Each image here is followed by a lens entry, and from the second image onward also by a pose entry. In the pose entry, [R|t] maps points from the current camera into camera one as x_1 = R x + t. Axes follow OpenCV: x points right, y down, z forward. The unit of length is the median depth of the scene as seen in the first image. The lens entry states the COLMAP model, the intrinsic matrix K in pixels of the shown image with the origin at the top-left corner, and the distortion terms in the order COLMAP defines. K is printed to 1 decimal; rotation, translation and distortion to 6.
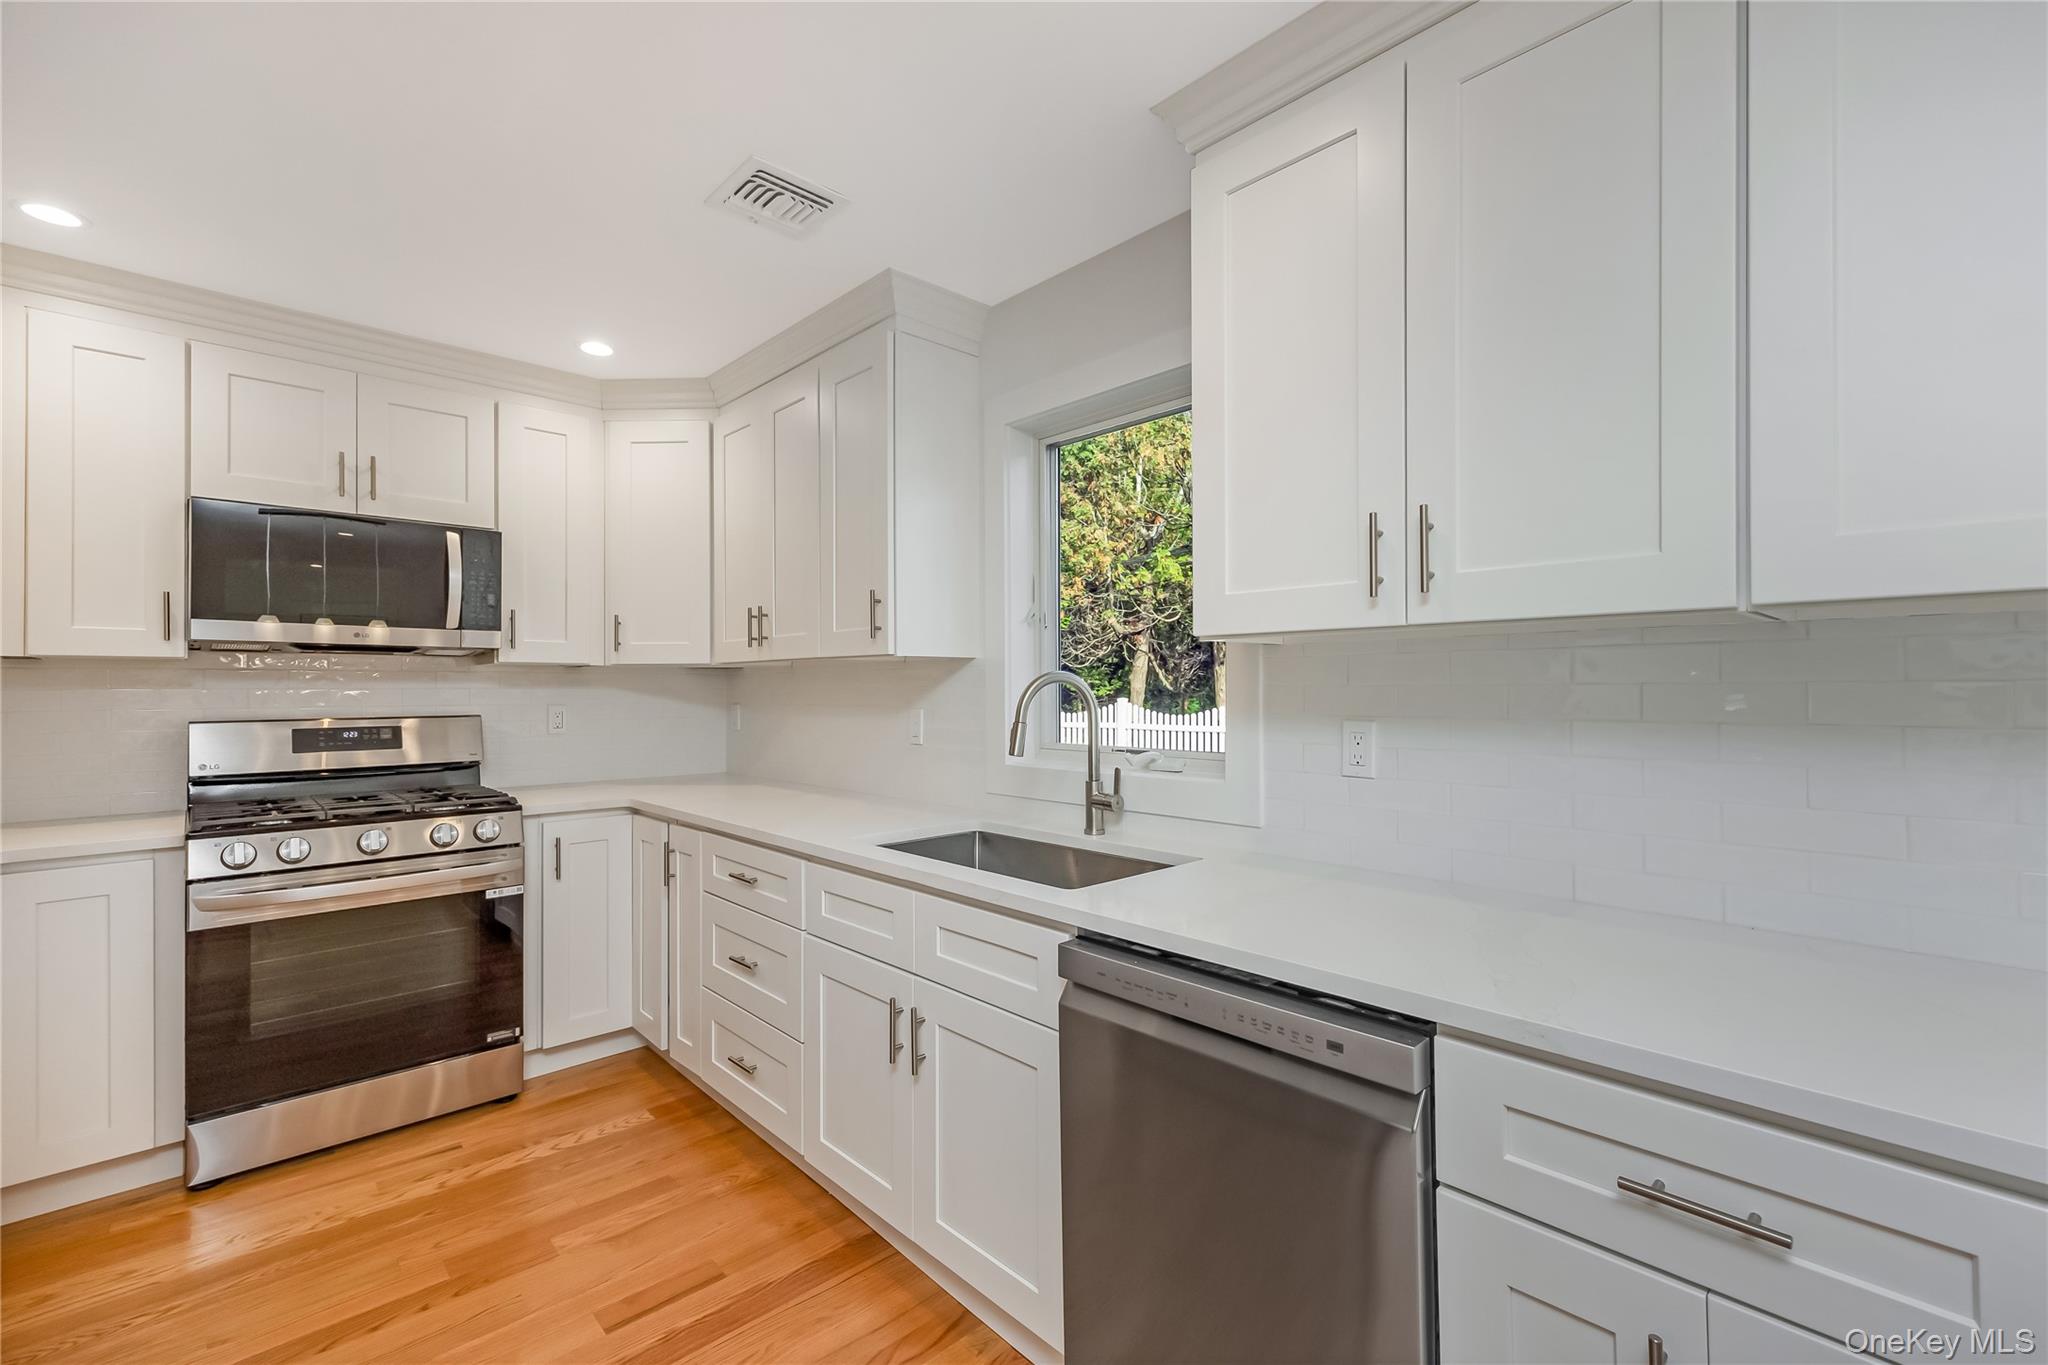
lens RADIAL K [[862.7, 0, 1024.0], [0, 862.7, 682.5], [0, 0, 1]] dist [0.002025, 0.000243]
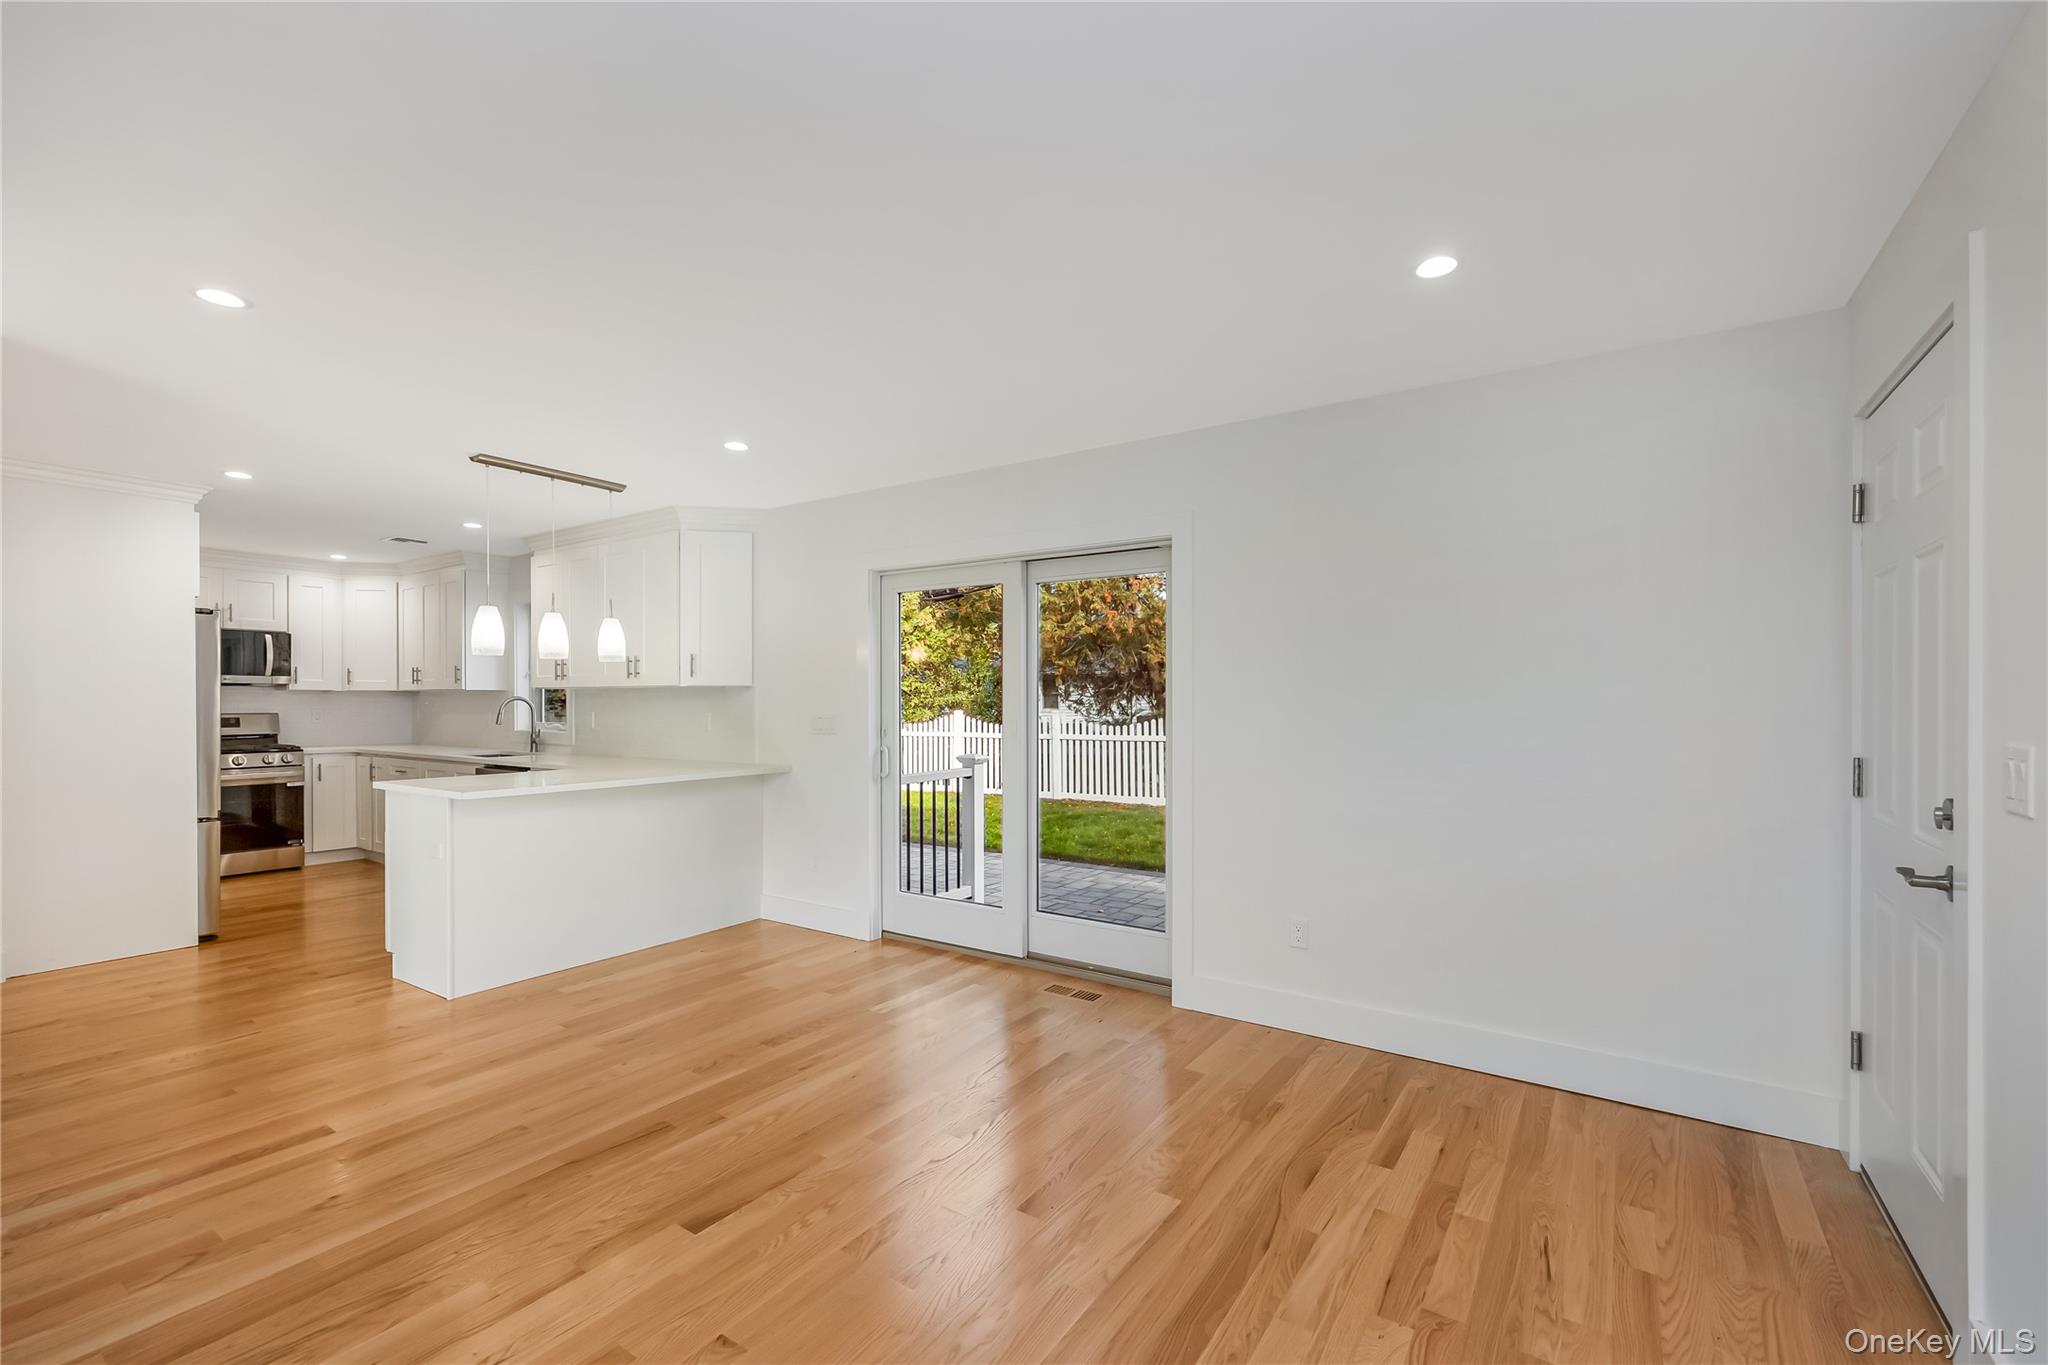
lens RADIAL K [[868.6, 0, 1038.6], [0, 868.6, 696.4], [0, 0, 1]] dist [0.000080, -0.000086]
pose [[0.975890, 0.003609, 0.218232, 0.865039], [-0.004455, 0.999984, 0.003383, -0.023557], [-0.218216, -0.004274, 0.975891, -1.755493]]
